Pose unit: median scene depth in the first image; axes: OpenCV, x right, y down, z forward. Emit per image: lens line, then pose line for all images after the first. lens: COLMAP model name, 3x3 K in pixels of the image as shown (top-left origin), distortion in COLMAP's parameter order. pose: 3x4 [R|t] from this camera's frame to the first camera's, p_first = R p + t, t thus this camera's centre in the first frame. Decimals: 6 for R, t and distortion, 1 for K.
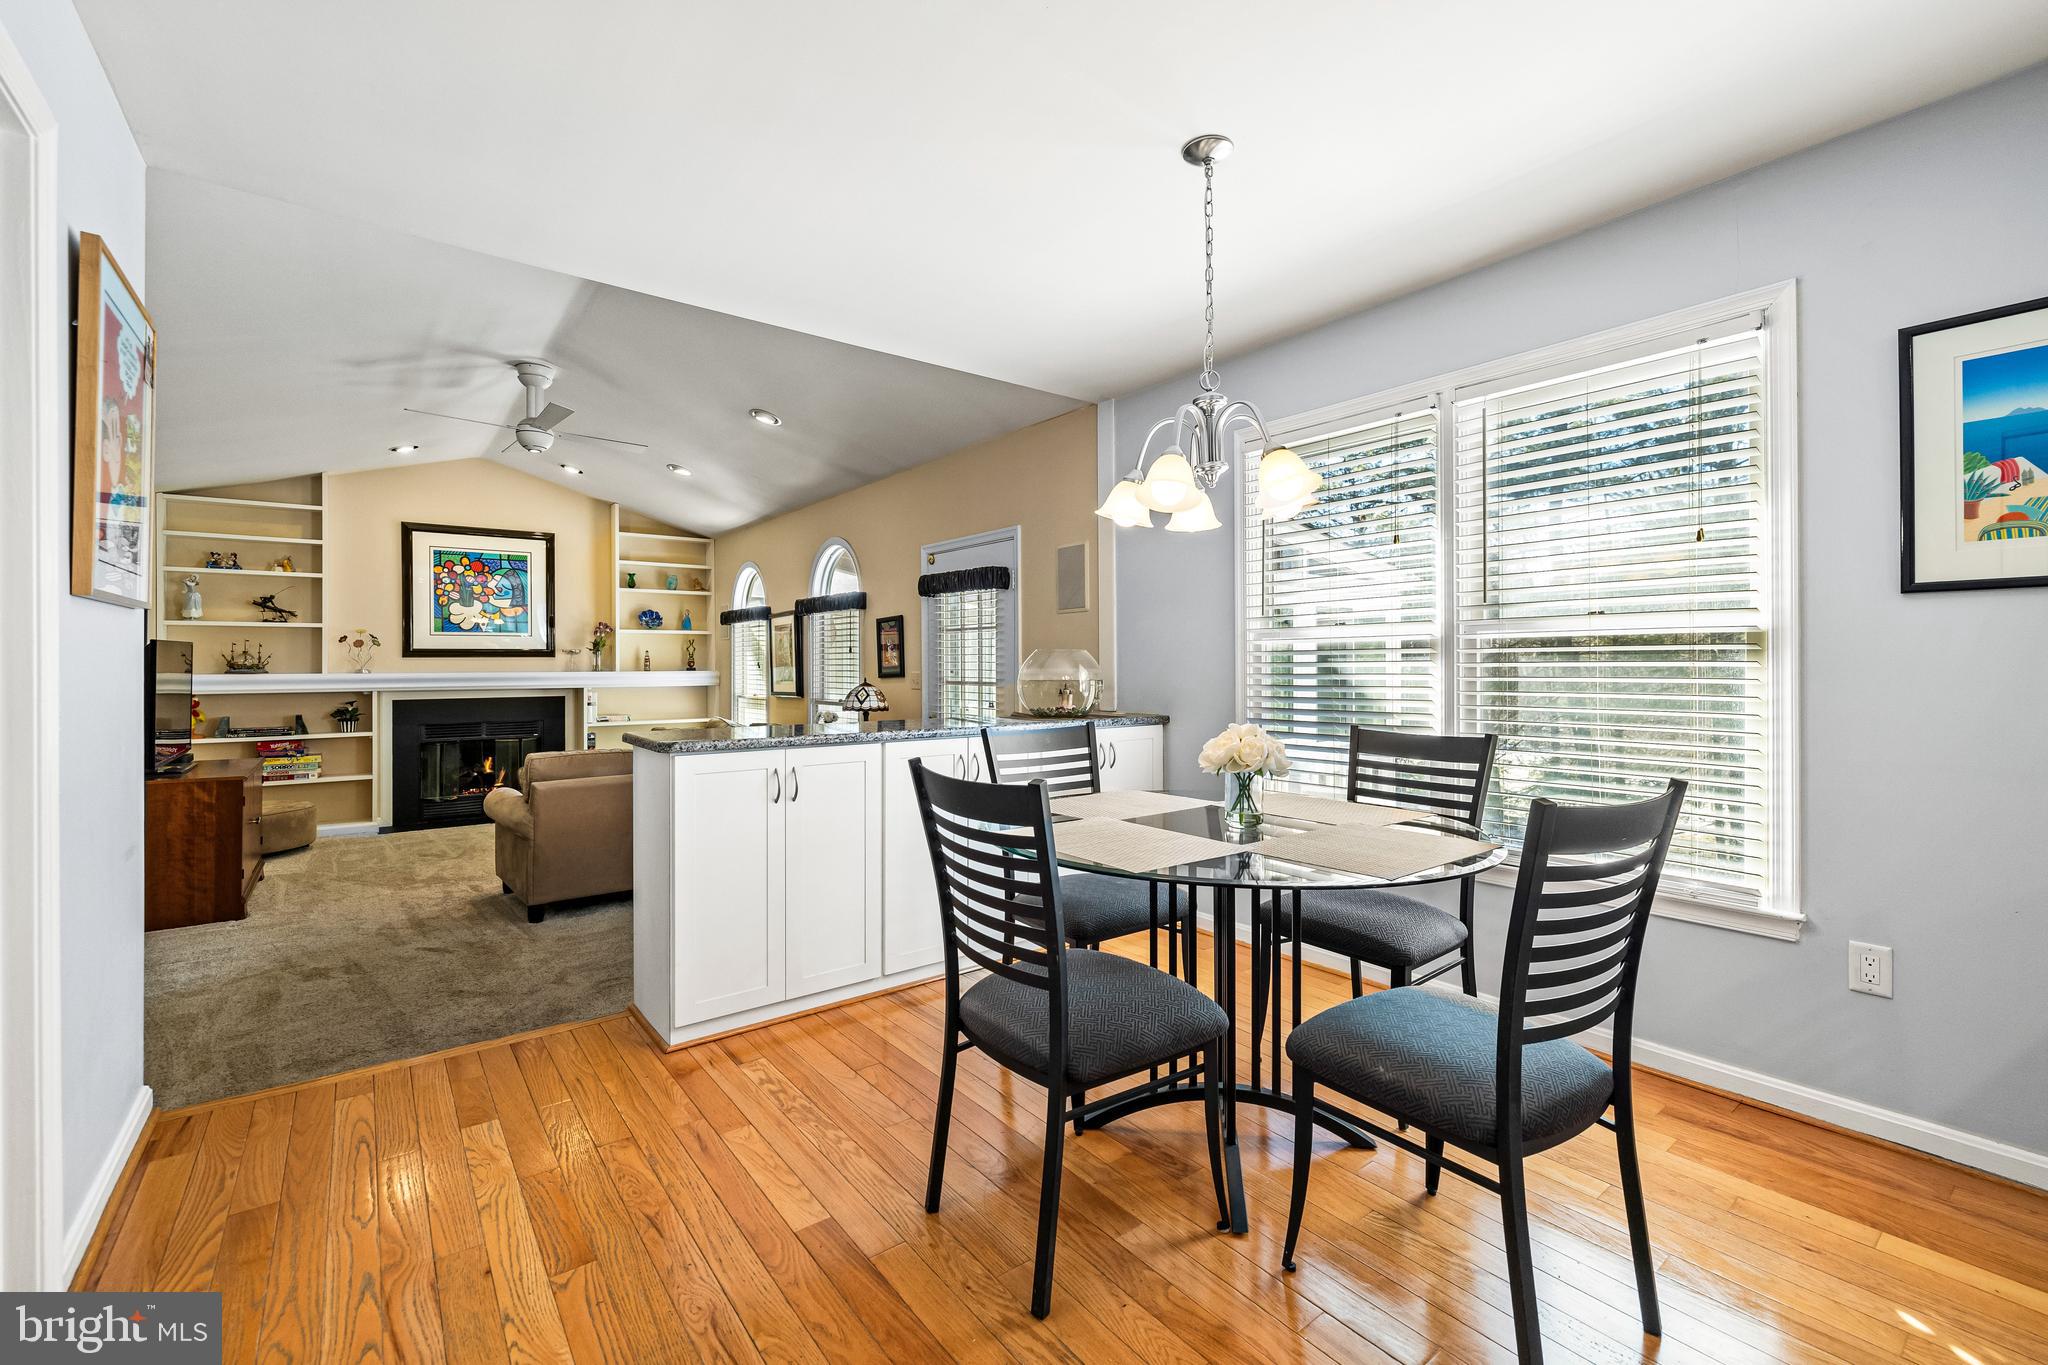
lens RADIAL K [[865.6, 0, 1031.4], [0, 865.6, 663.0], [0, 0, 1]] dist [0.001265, 0.001160]
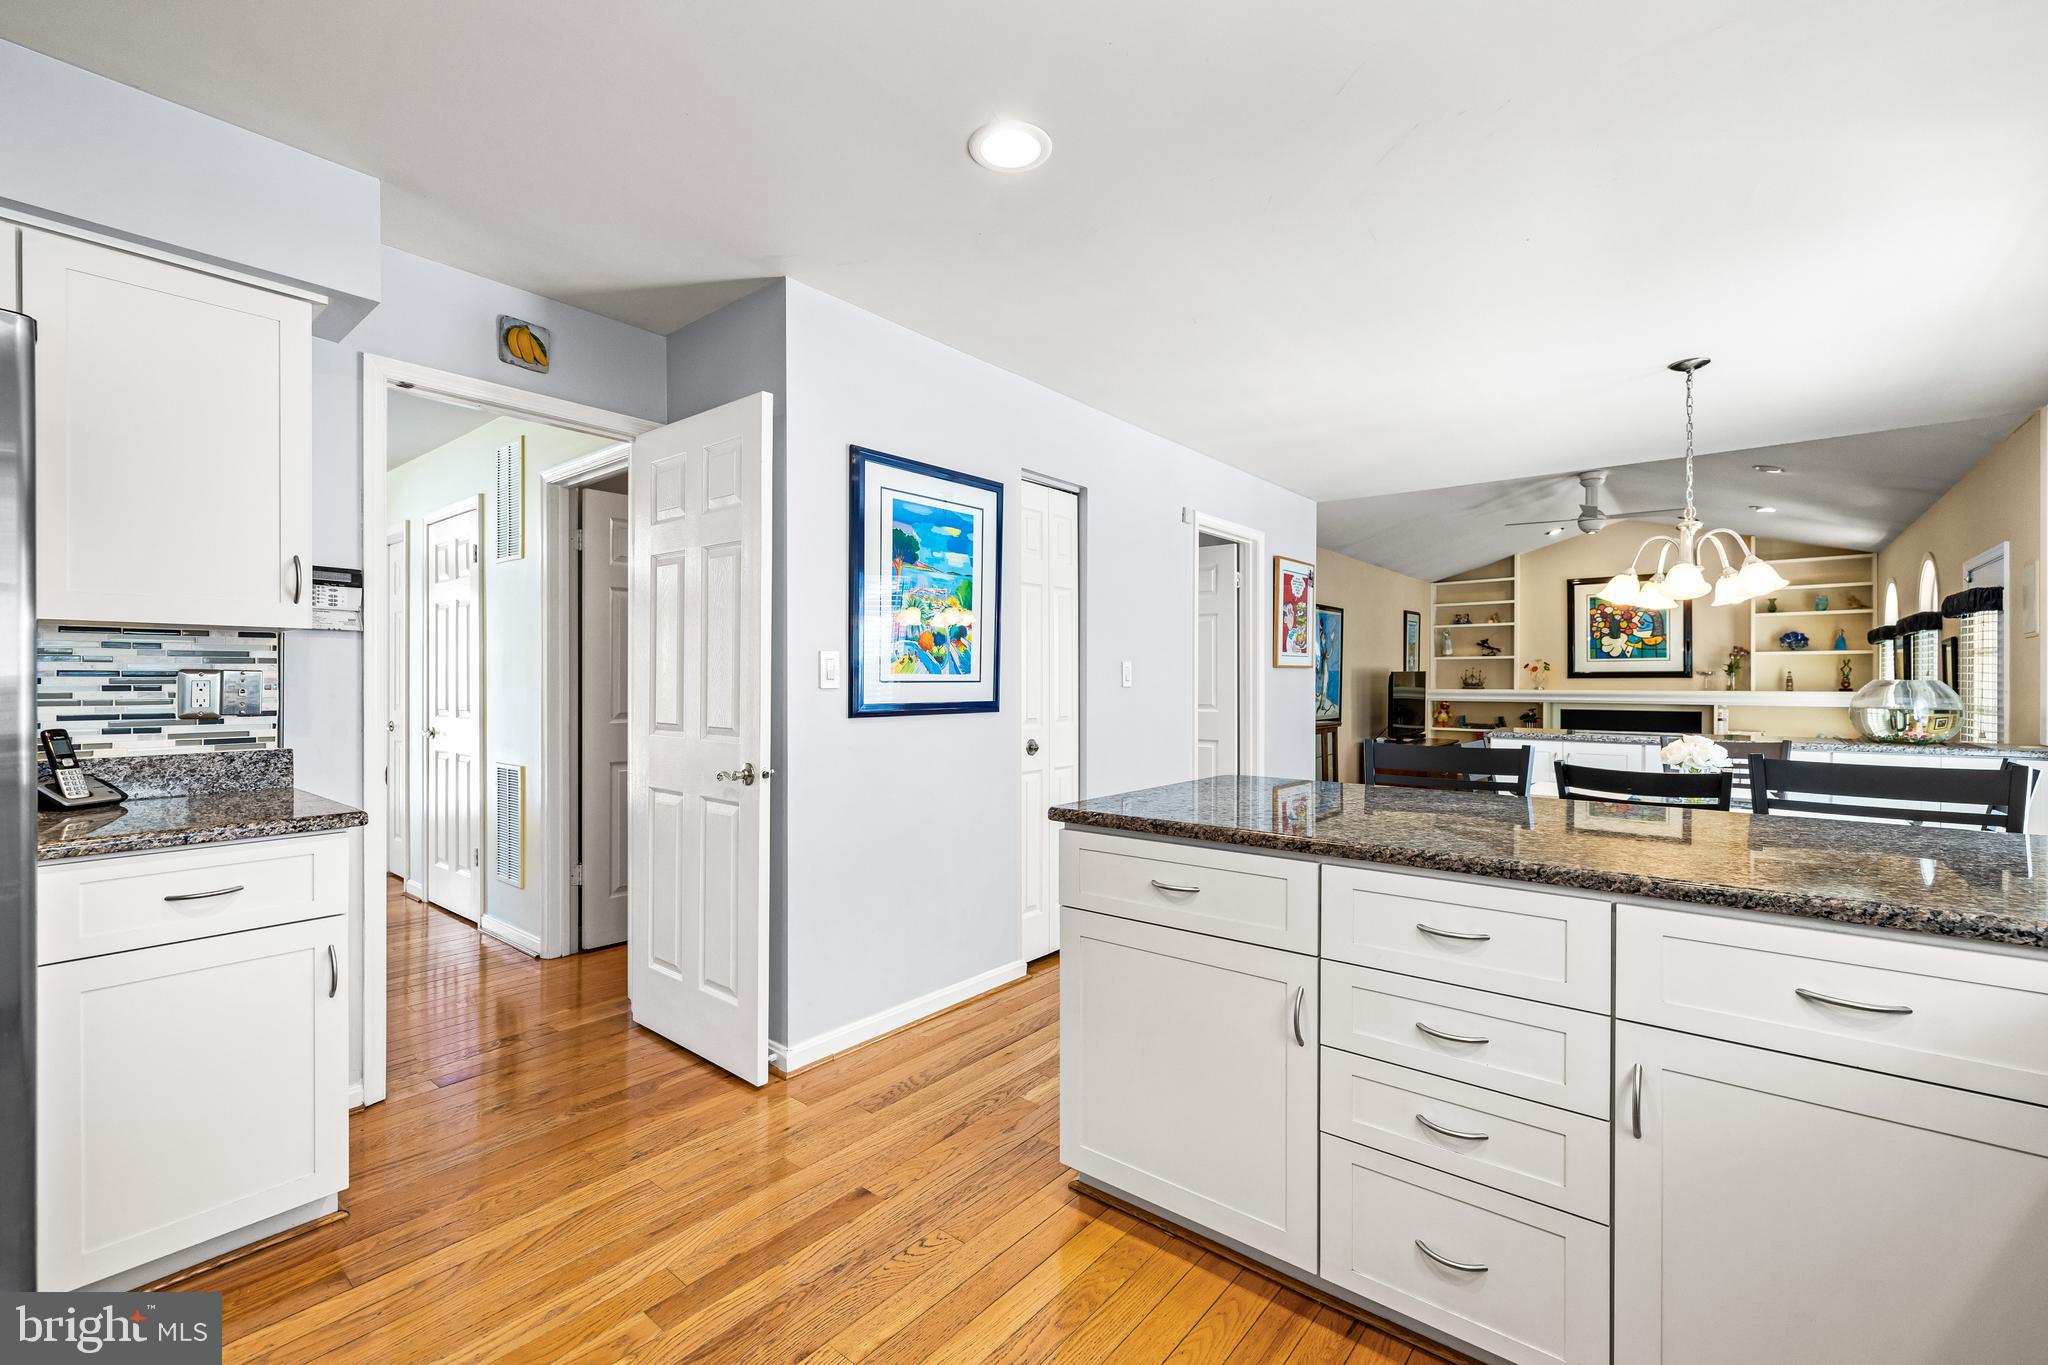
lens RADIAL K [[865.6, 0, 1027.4], [0, 865.6, 685.7], [0, 0, 1]] dist [0.001265, 0.001160]
pose [[0.224730, 0.010158, -0.974368, 0.446625], [0.000325, 0.999945, 0.010499, -0.010203], [0.974421, -0.002677, 0.224714, -0.151293]]
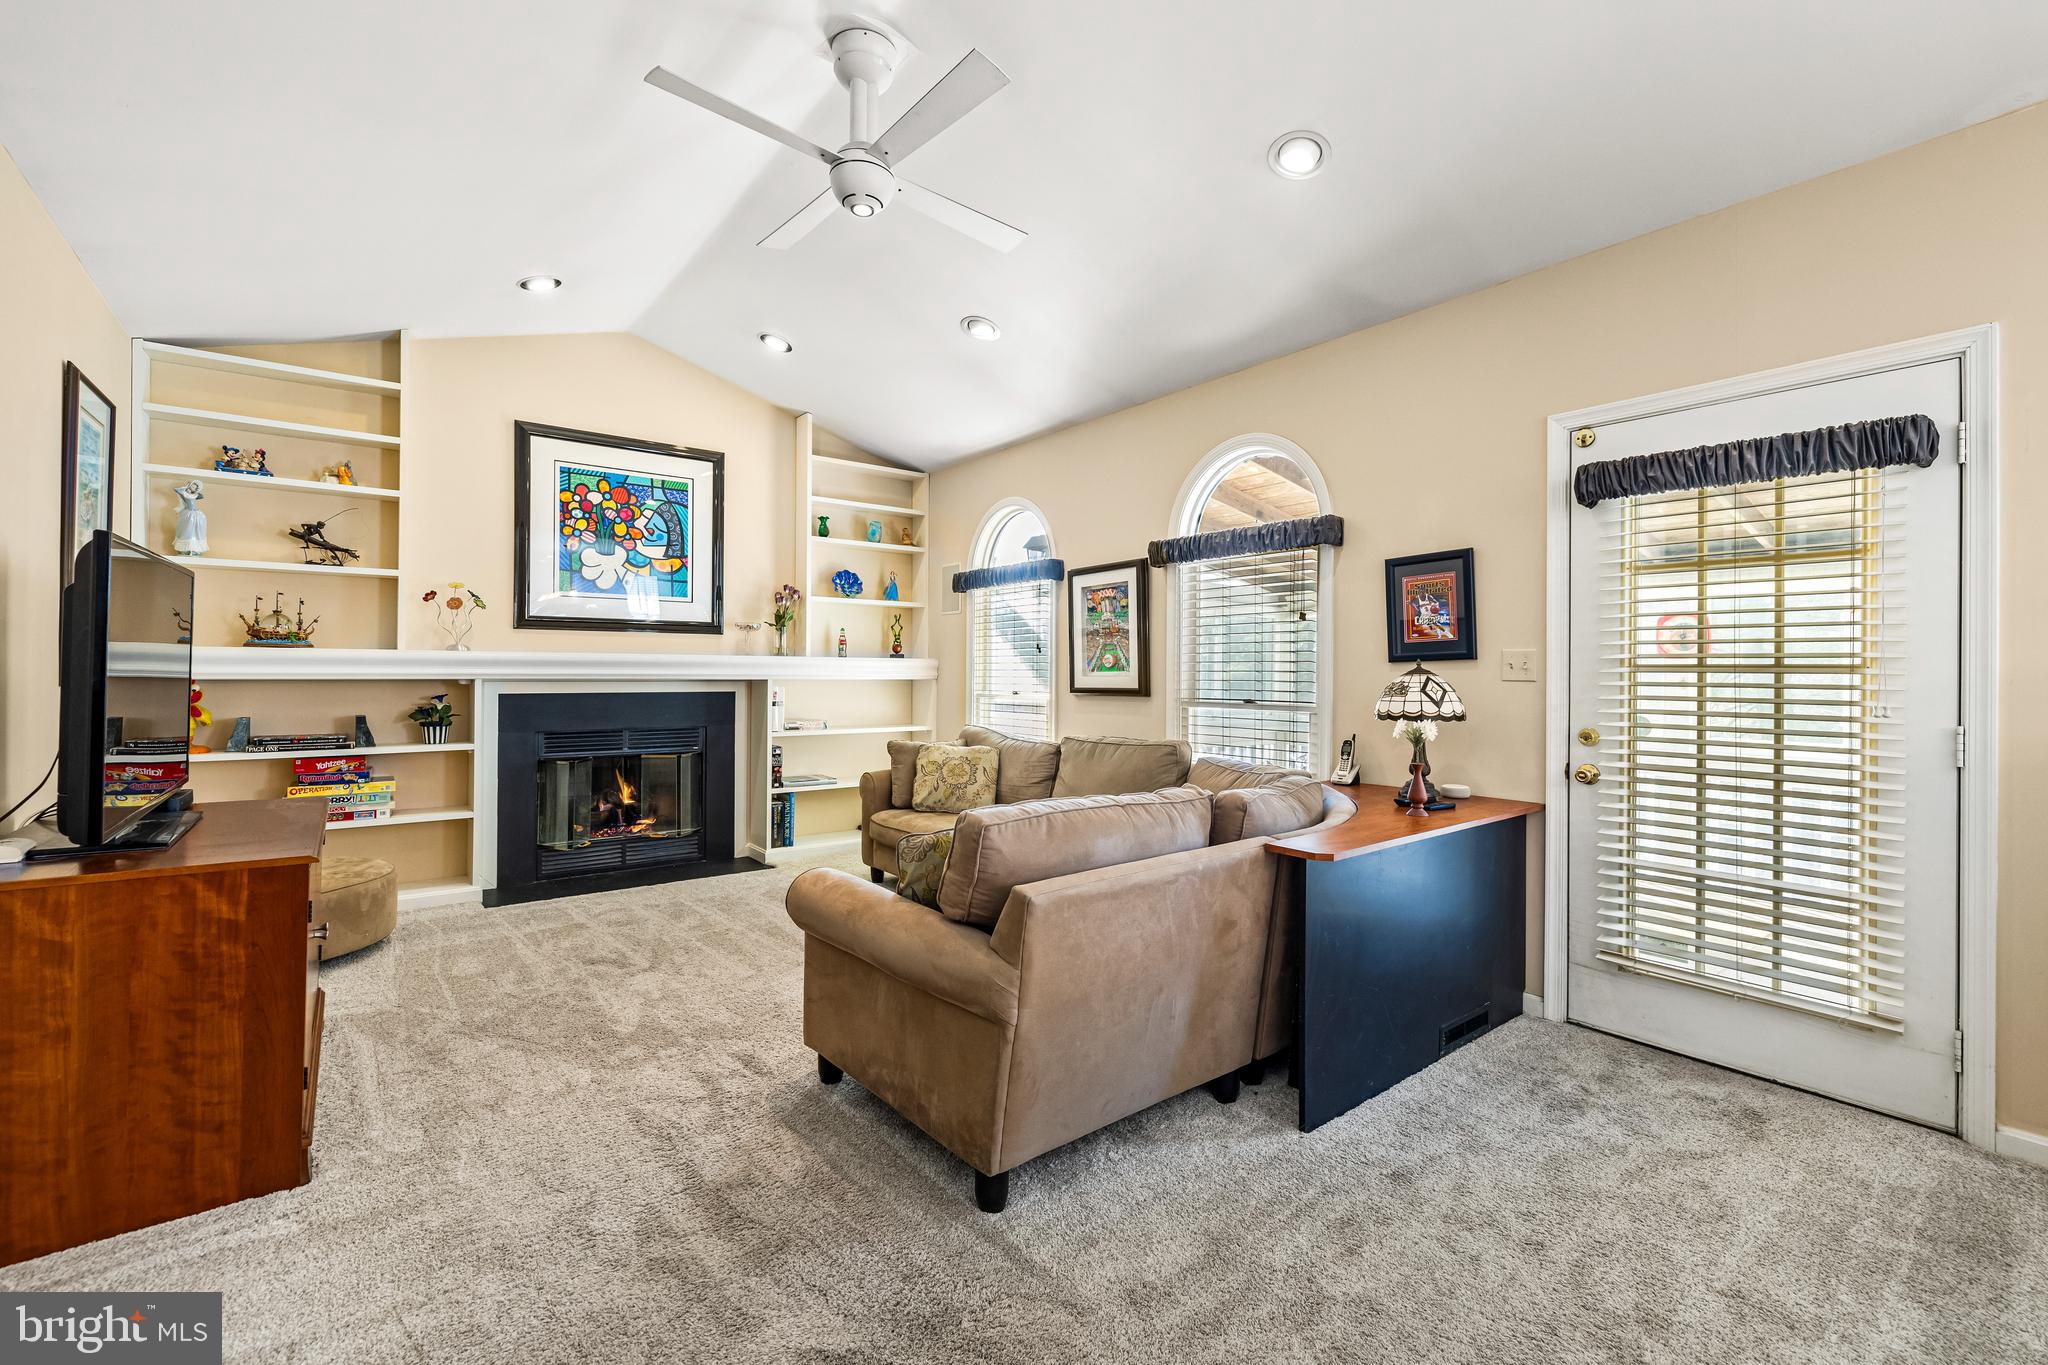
lens RADIAL K [[865.6, 0, 1030.1], [0, 865.6, 669.2], [0, 0, 1]] dist [0.001265, 0.001160]
pose [[0.999940, 0.010552, 0.002802, -0.362197], [-0.010551, 0.999944, -0.000364, 0.021436], [-0.002806, 0.000335, 0.999996, 0.371695]]
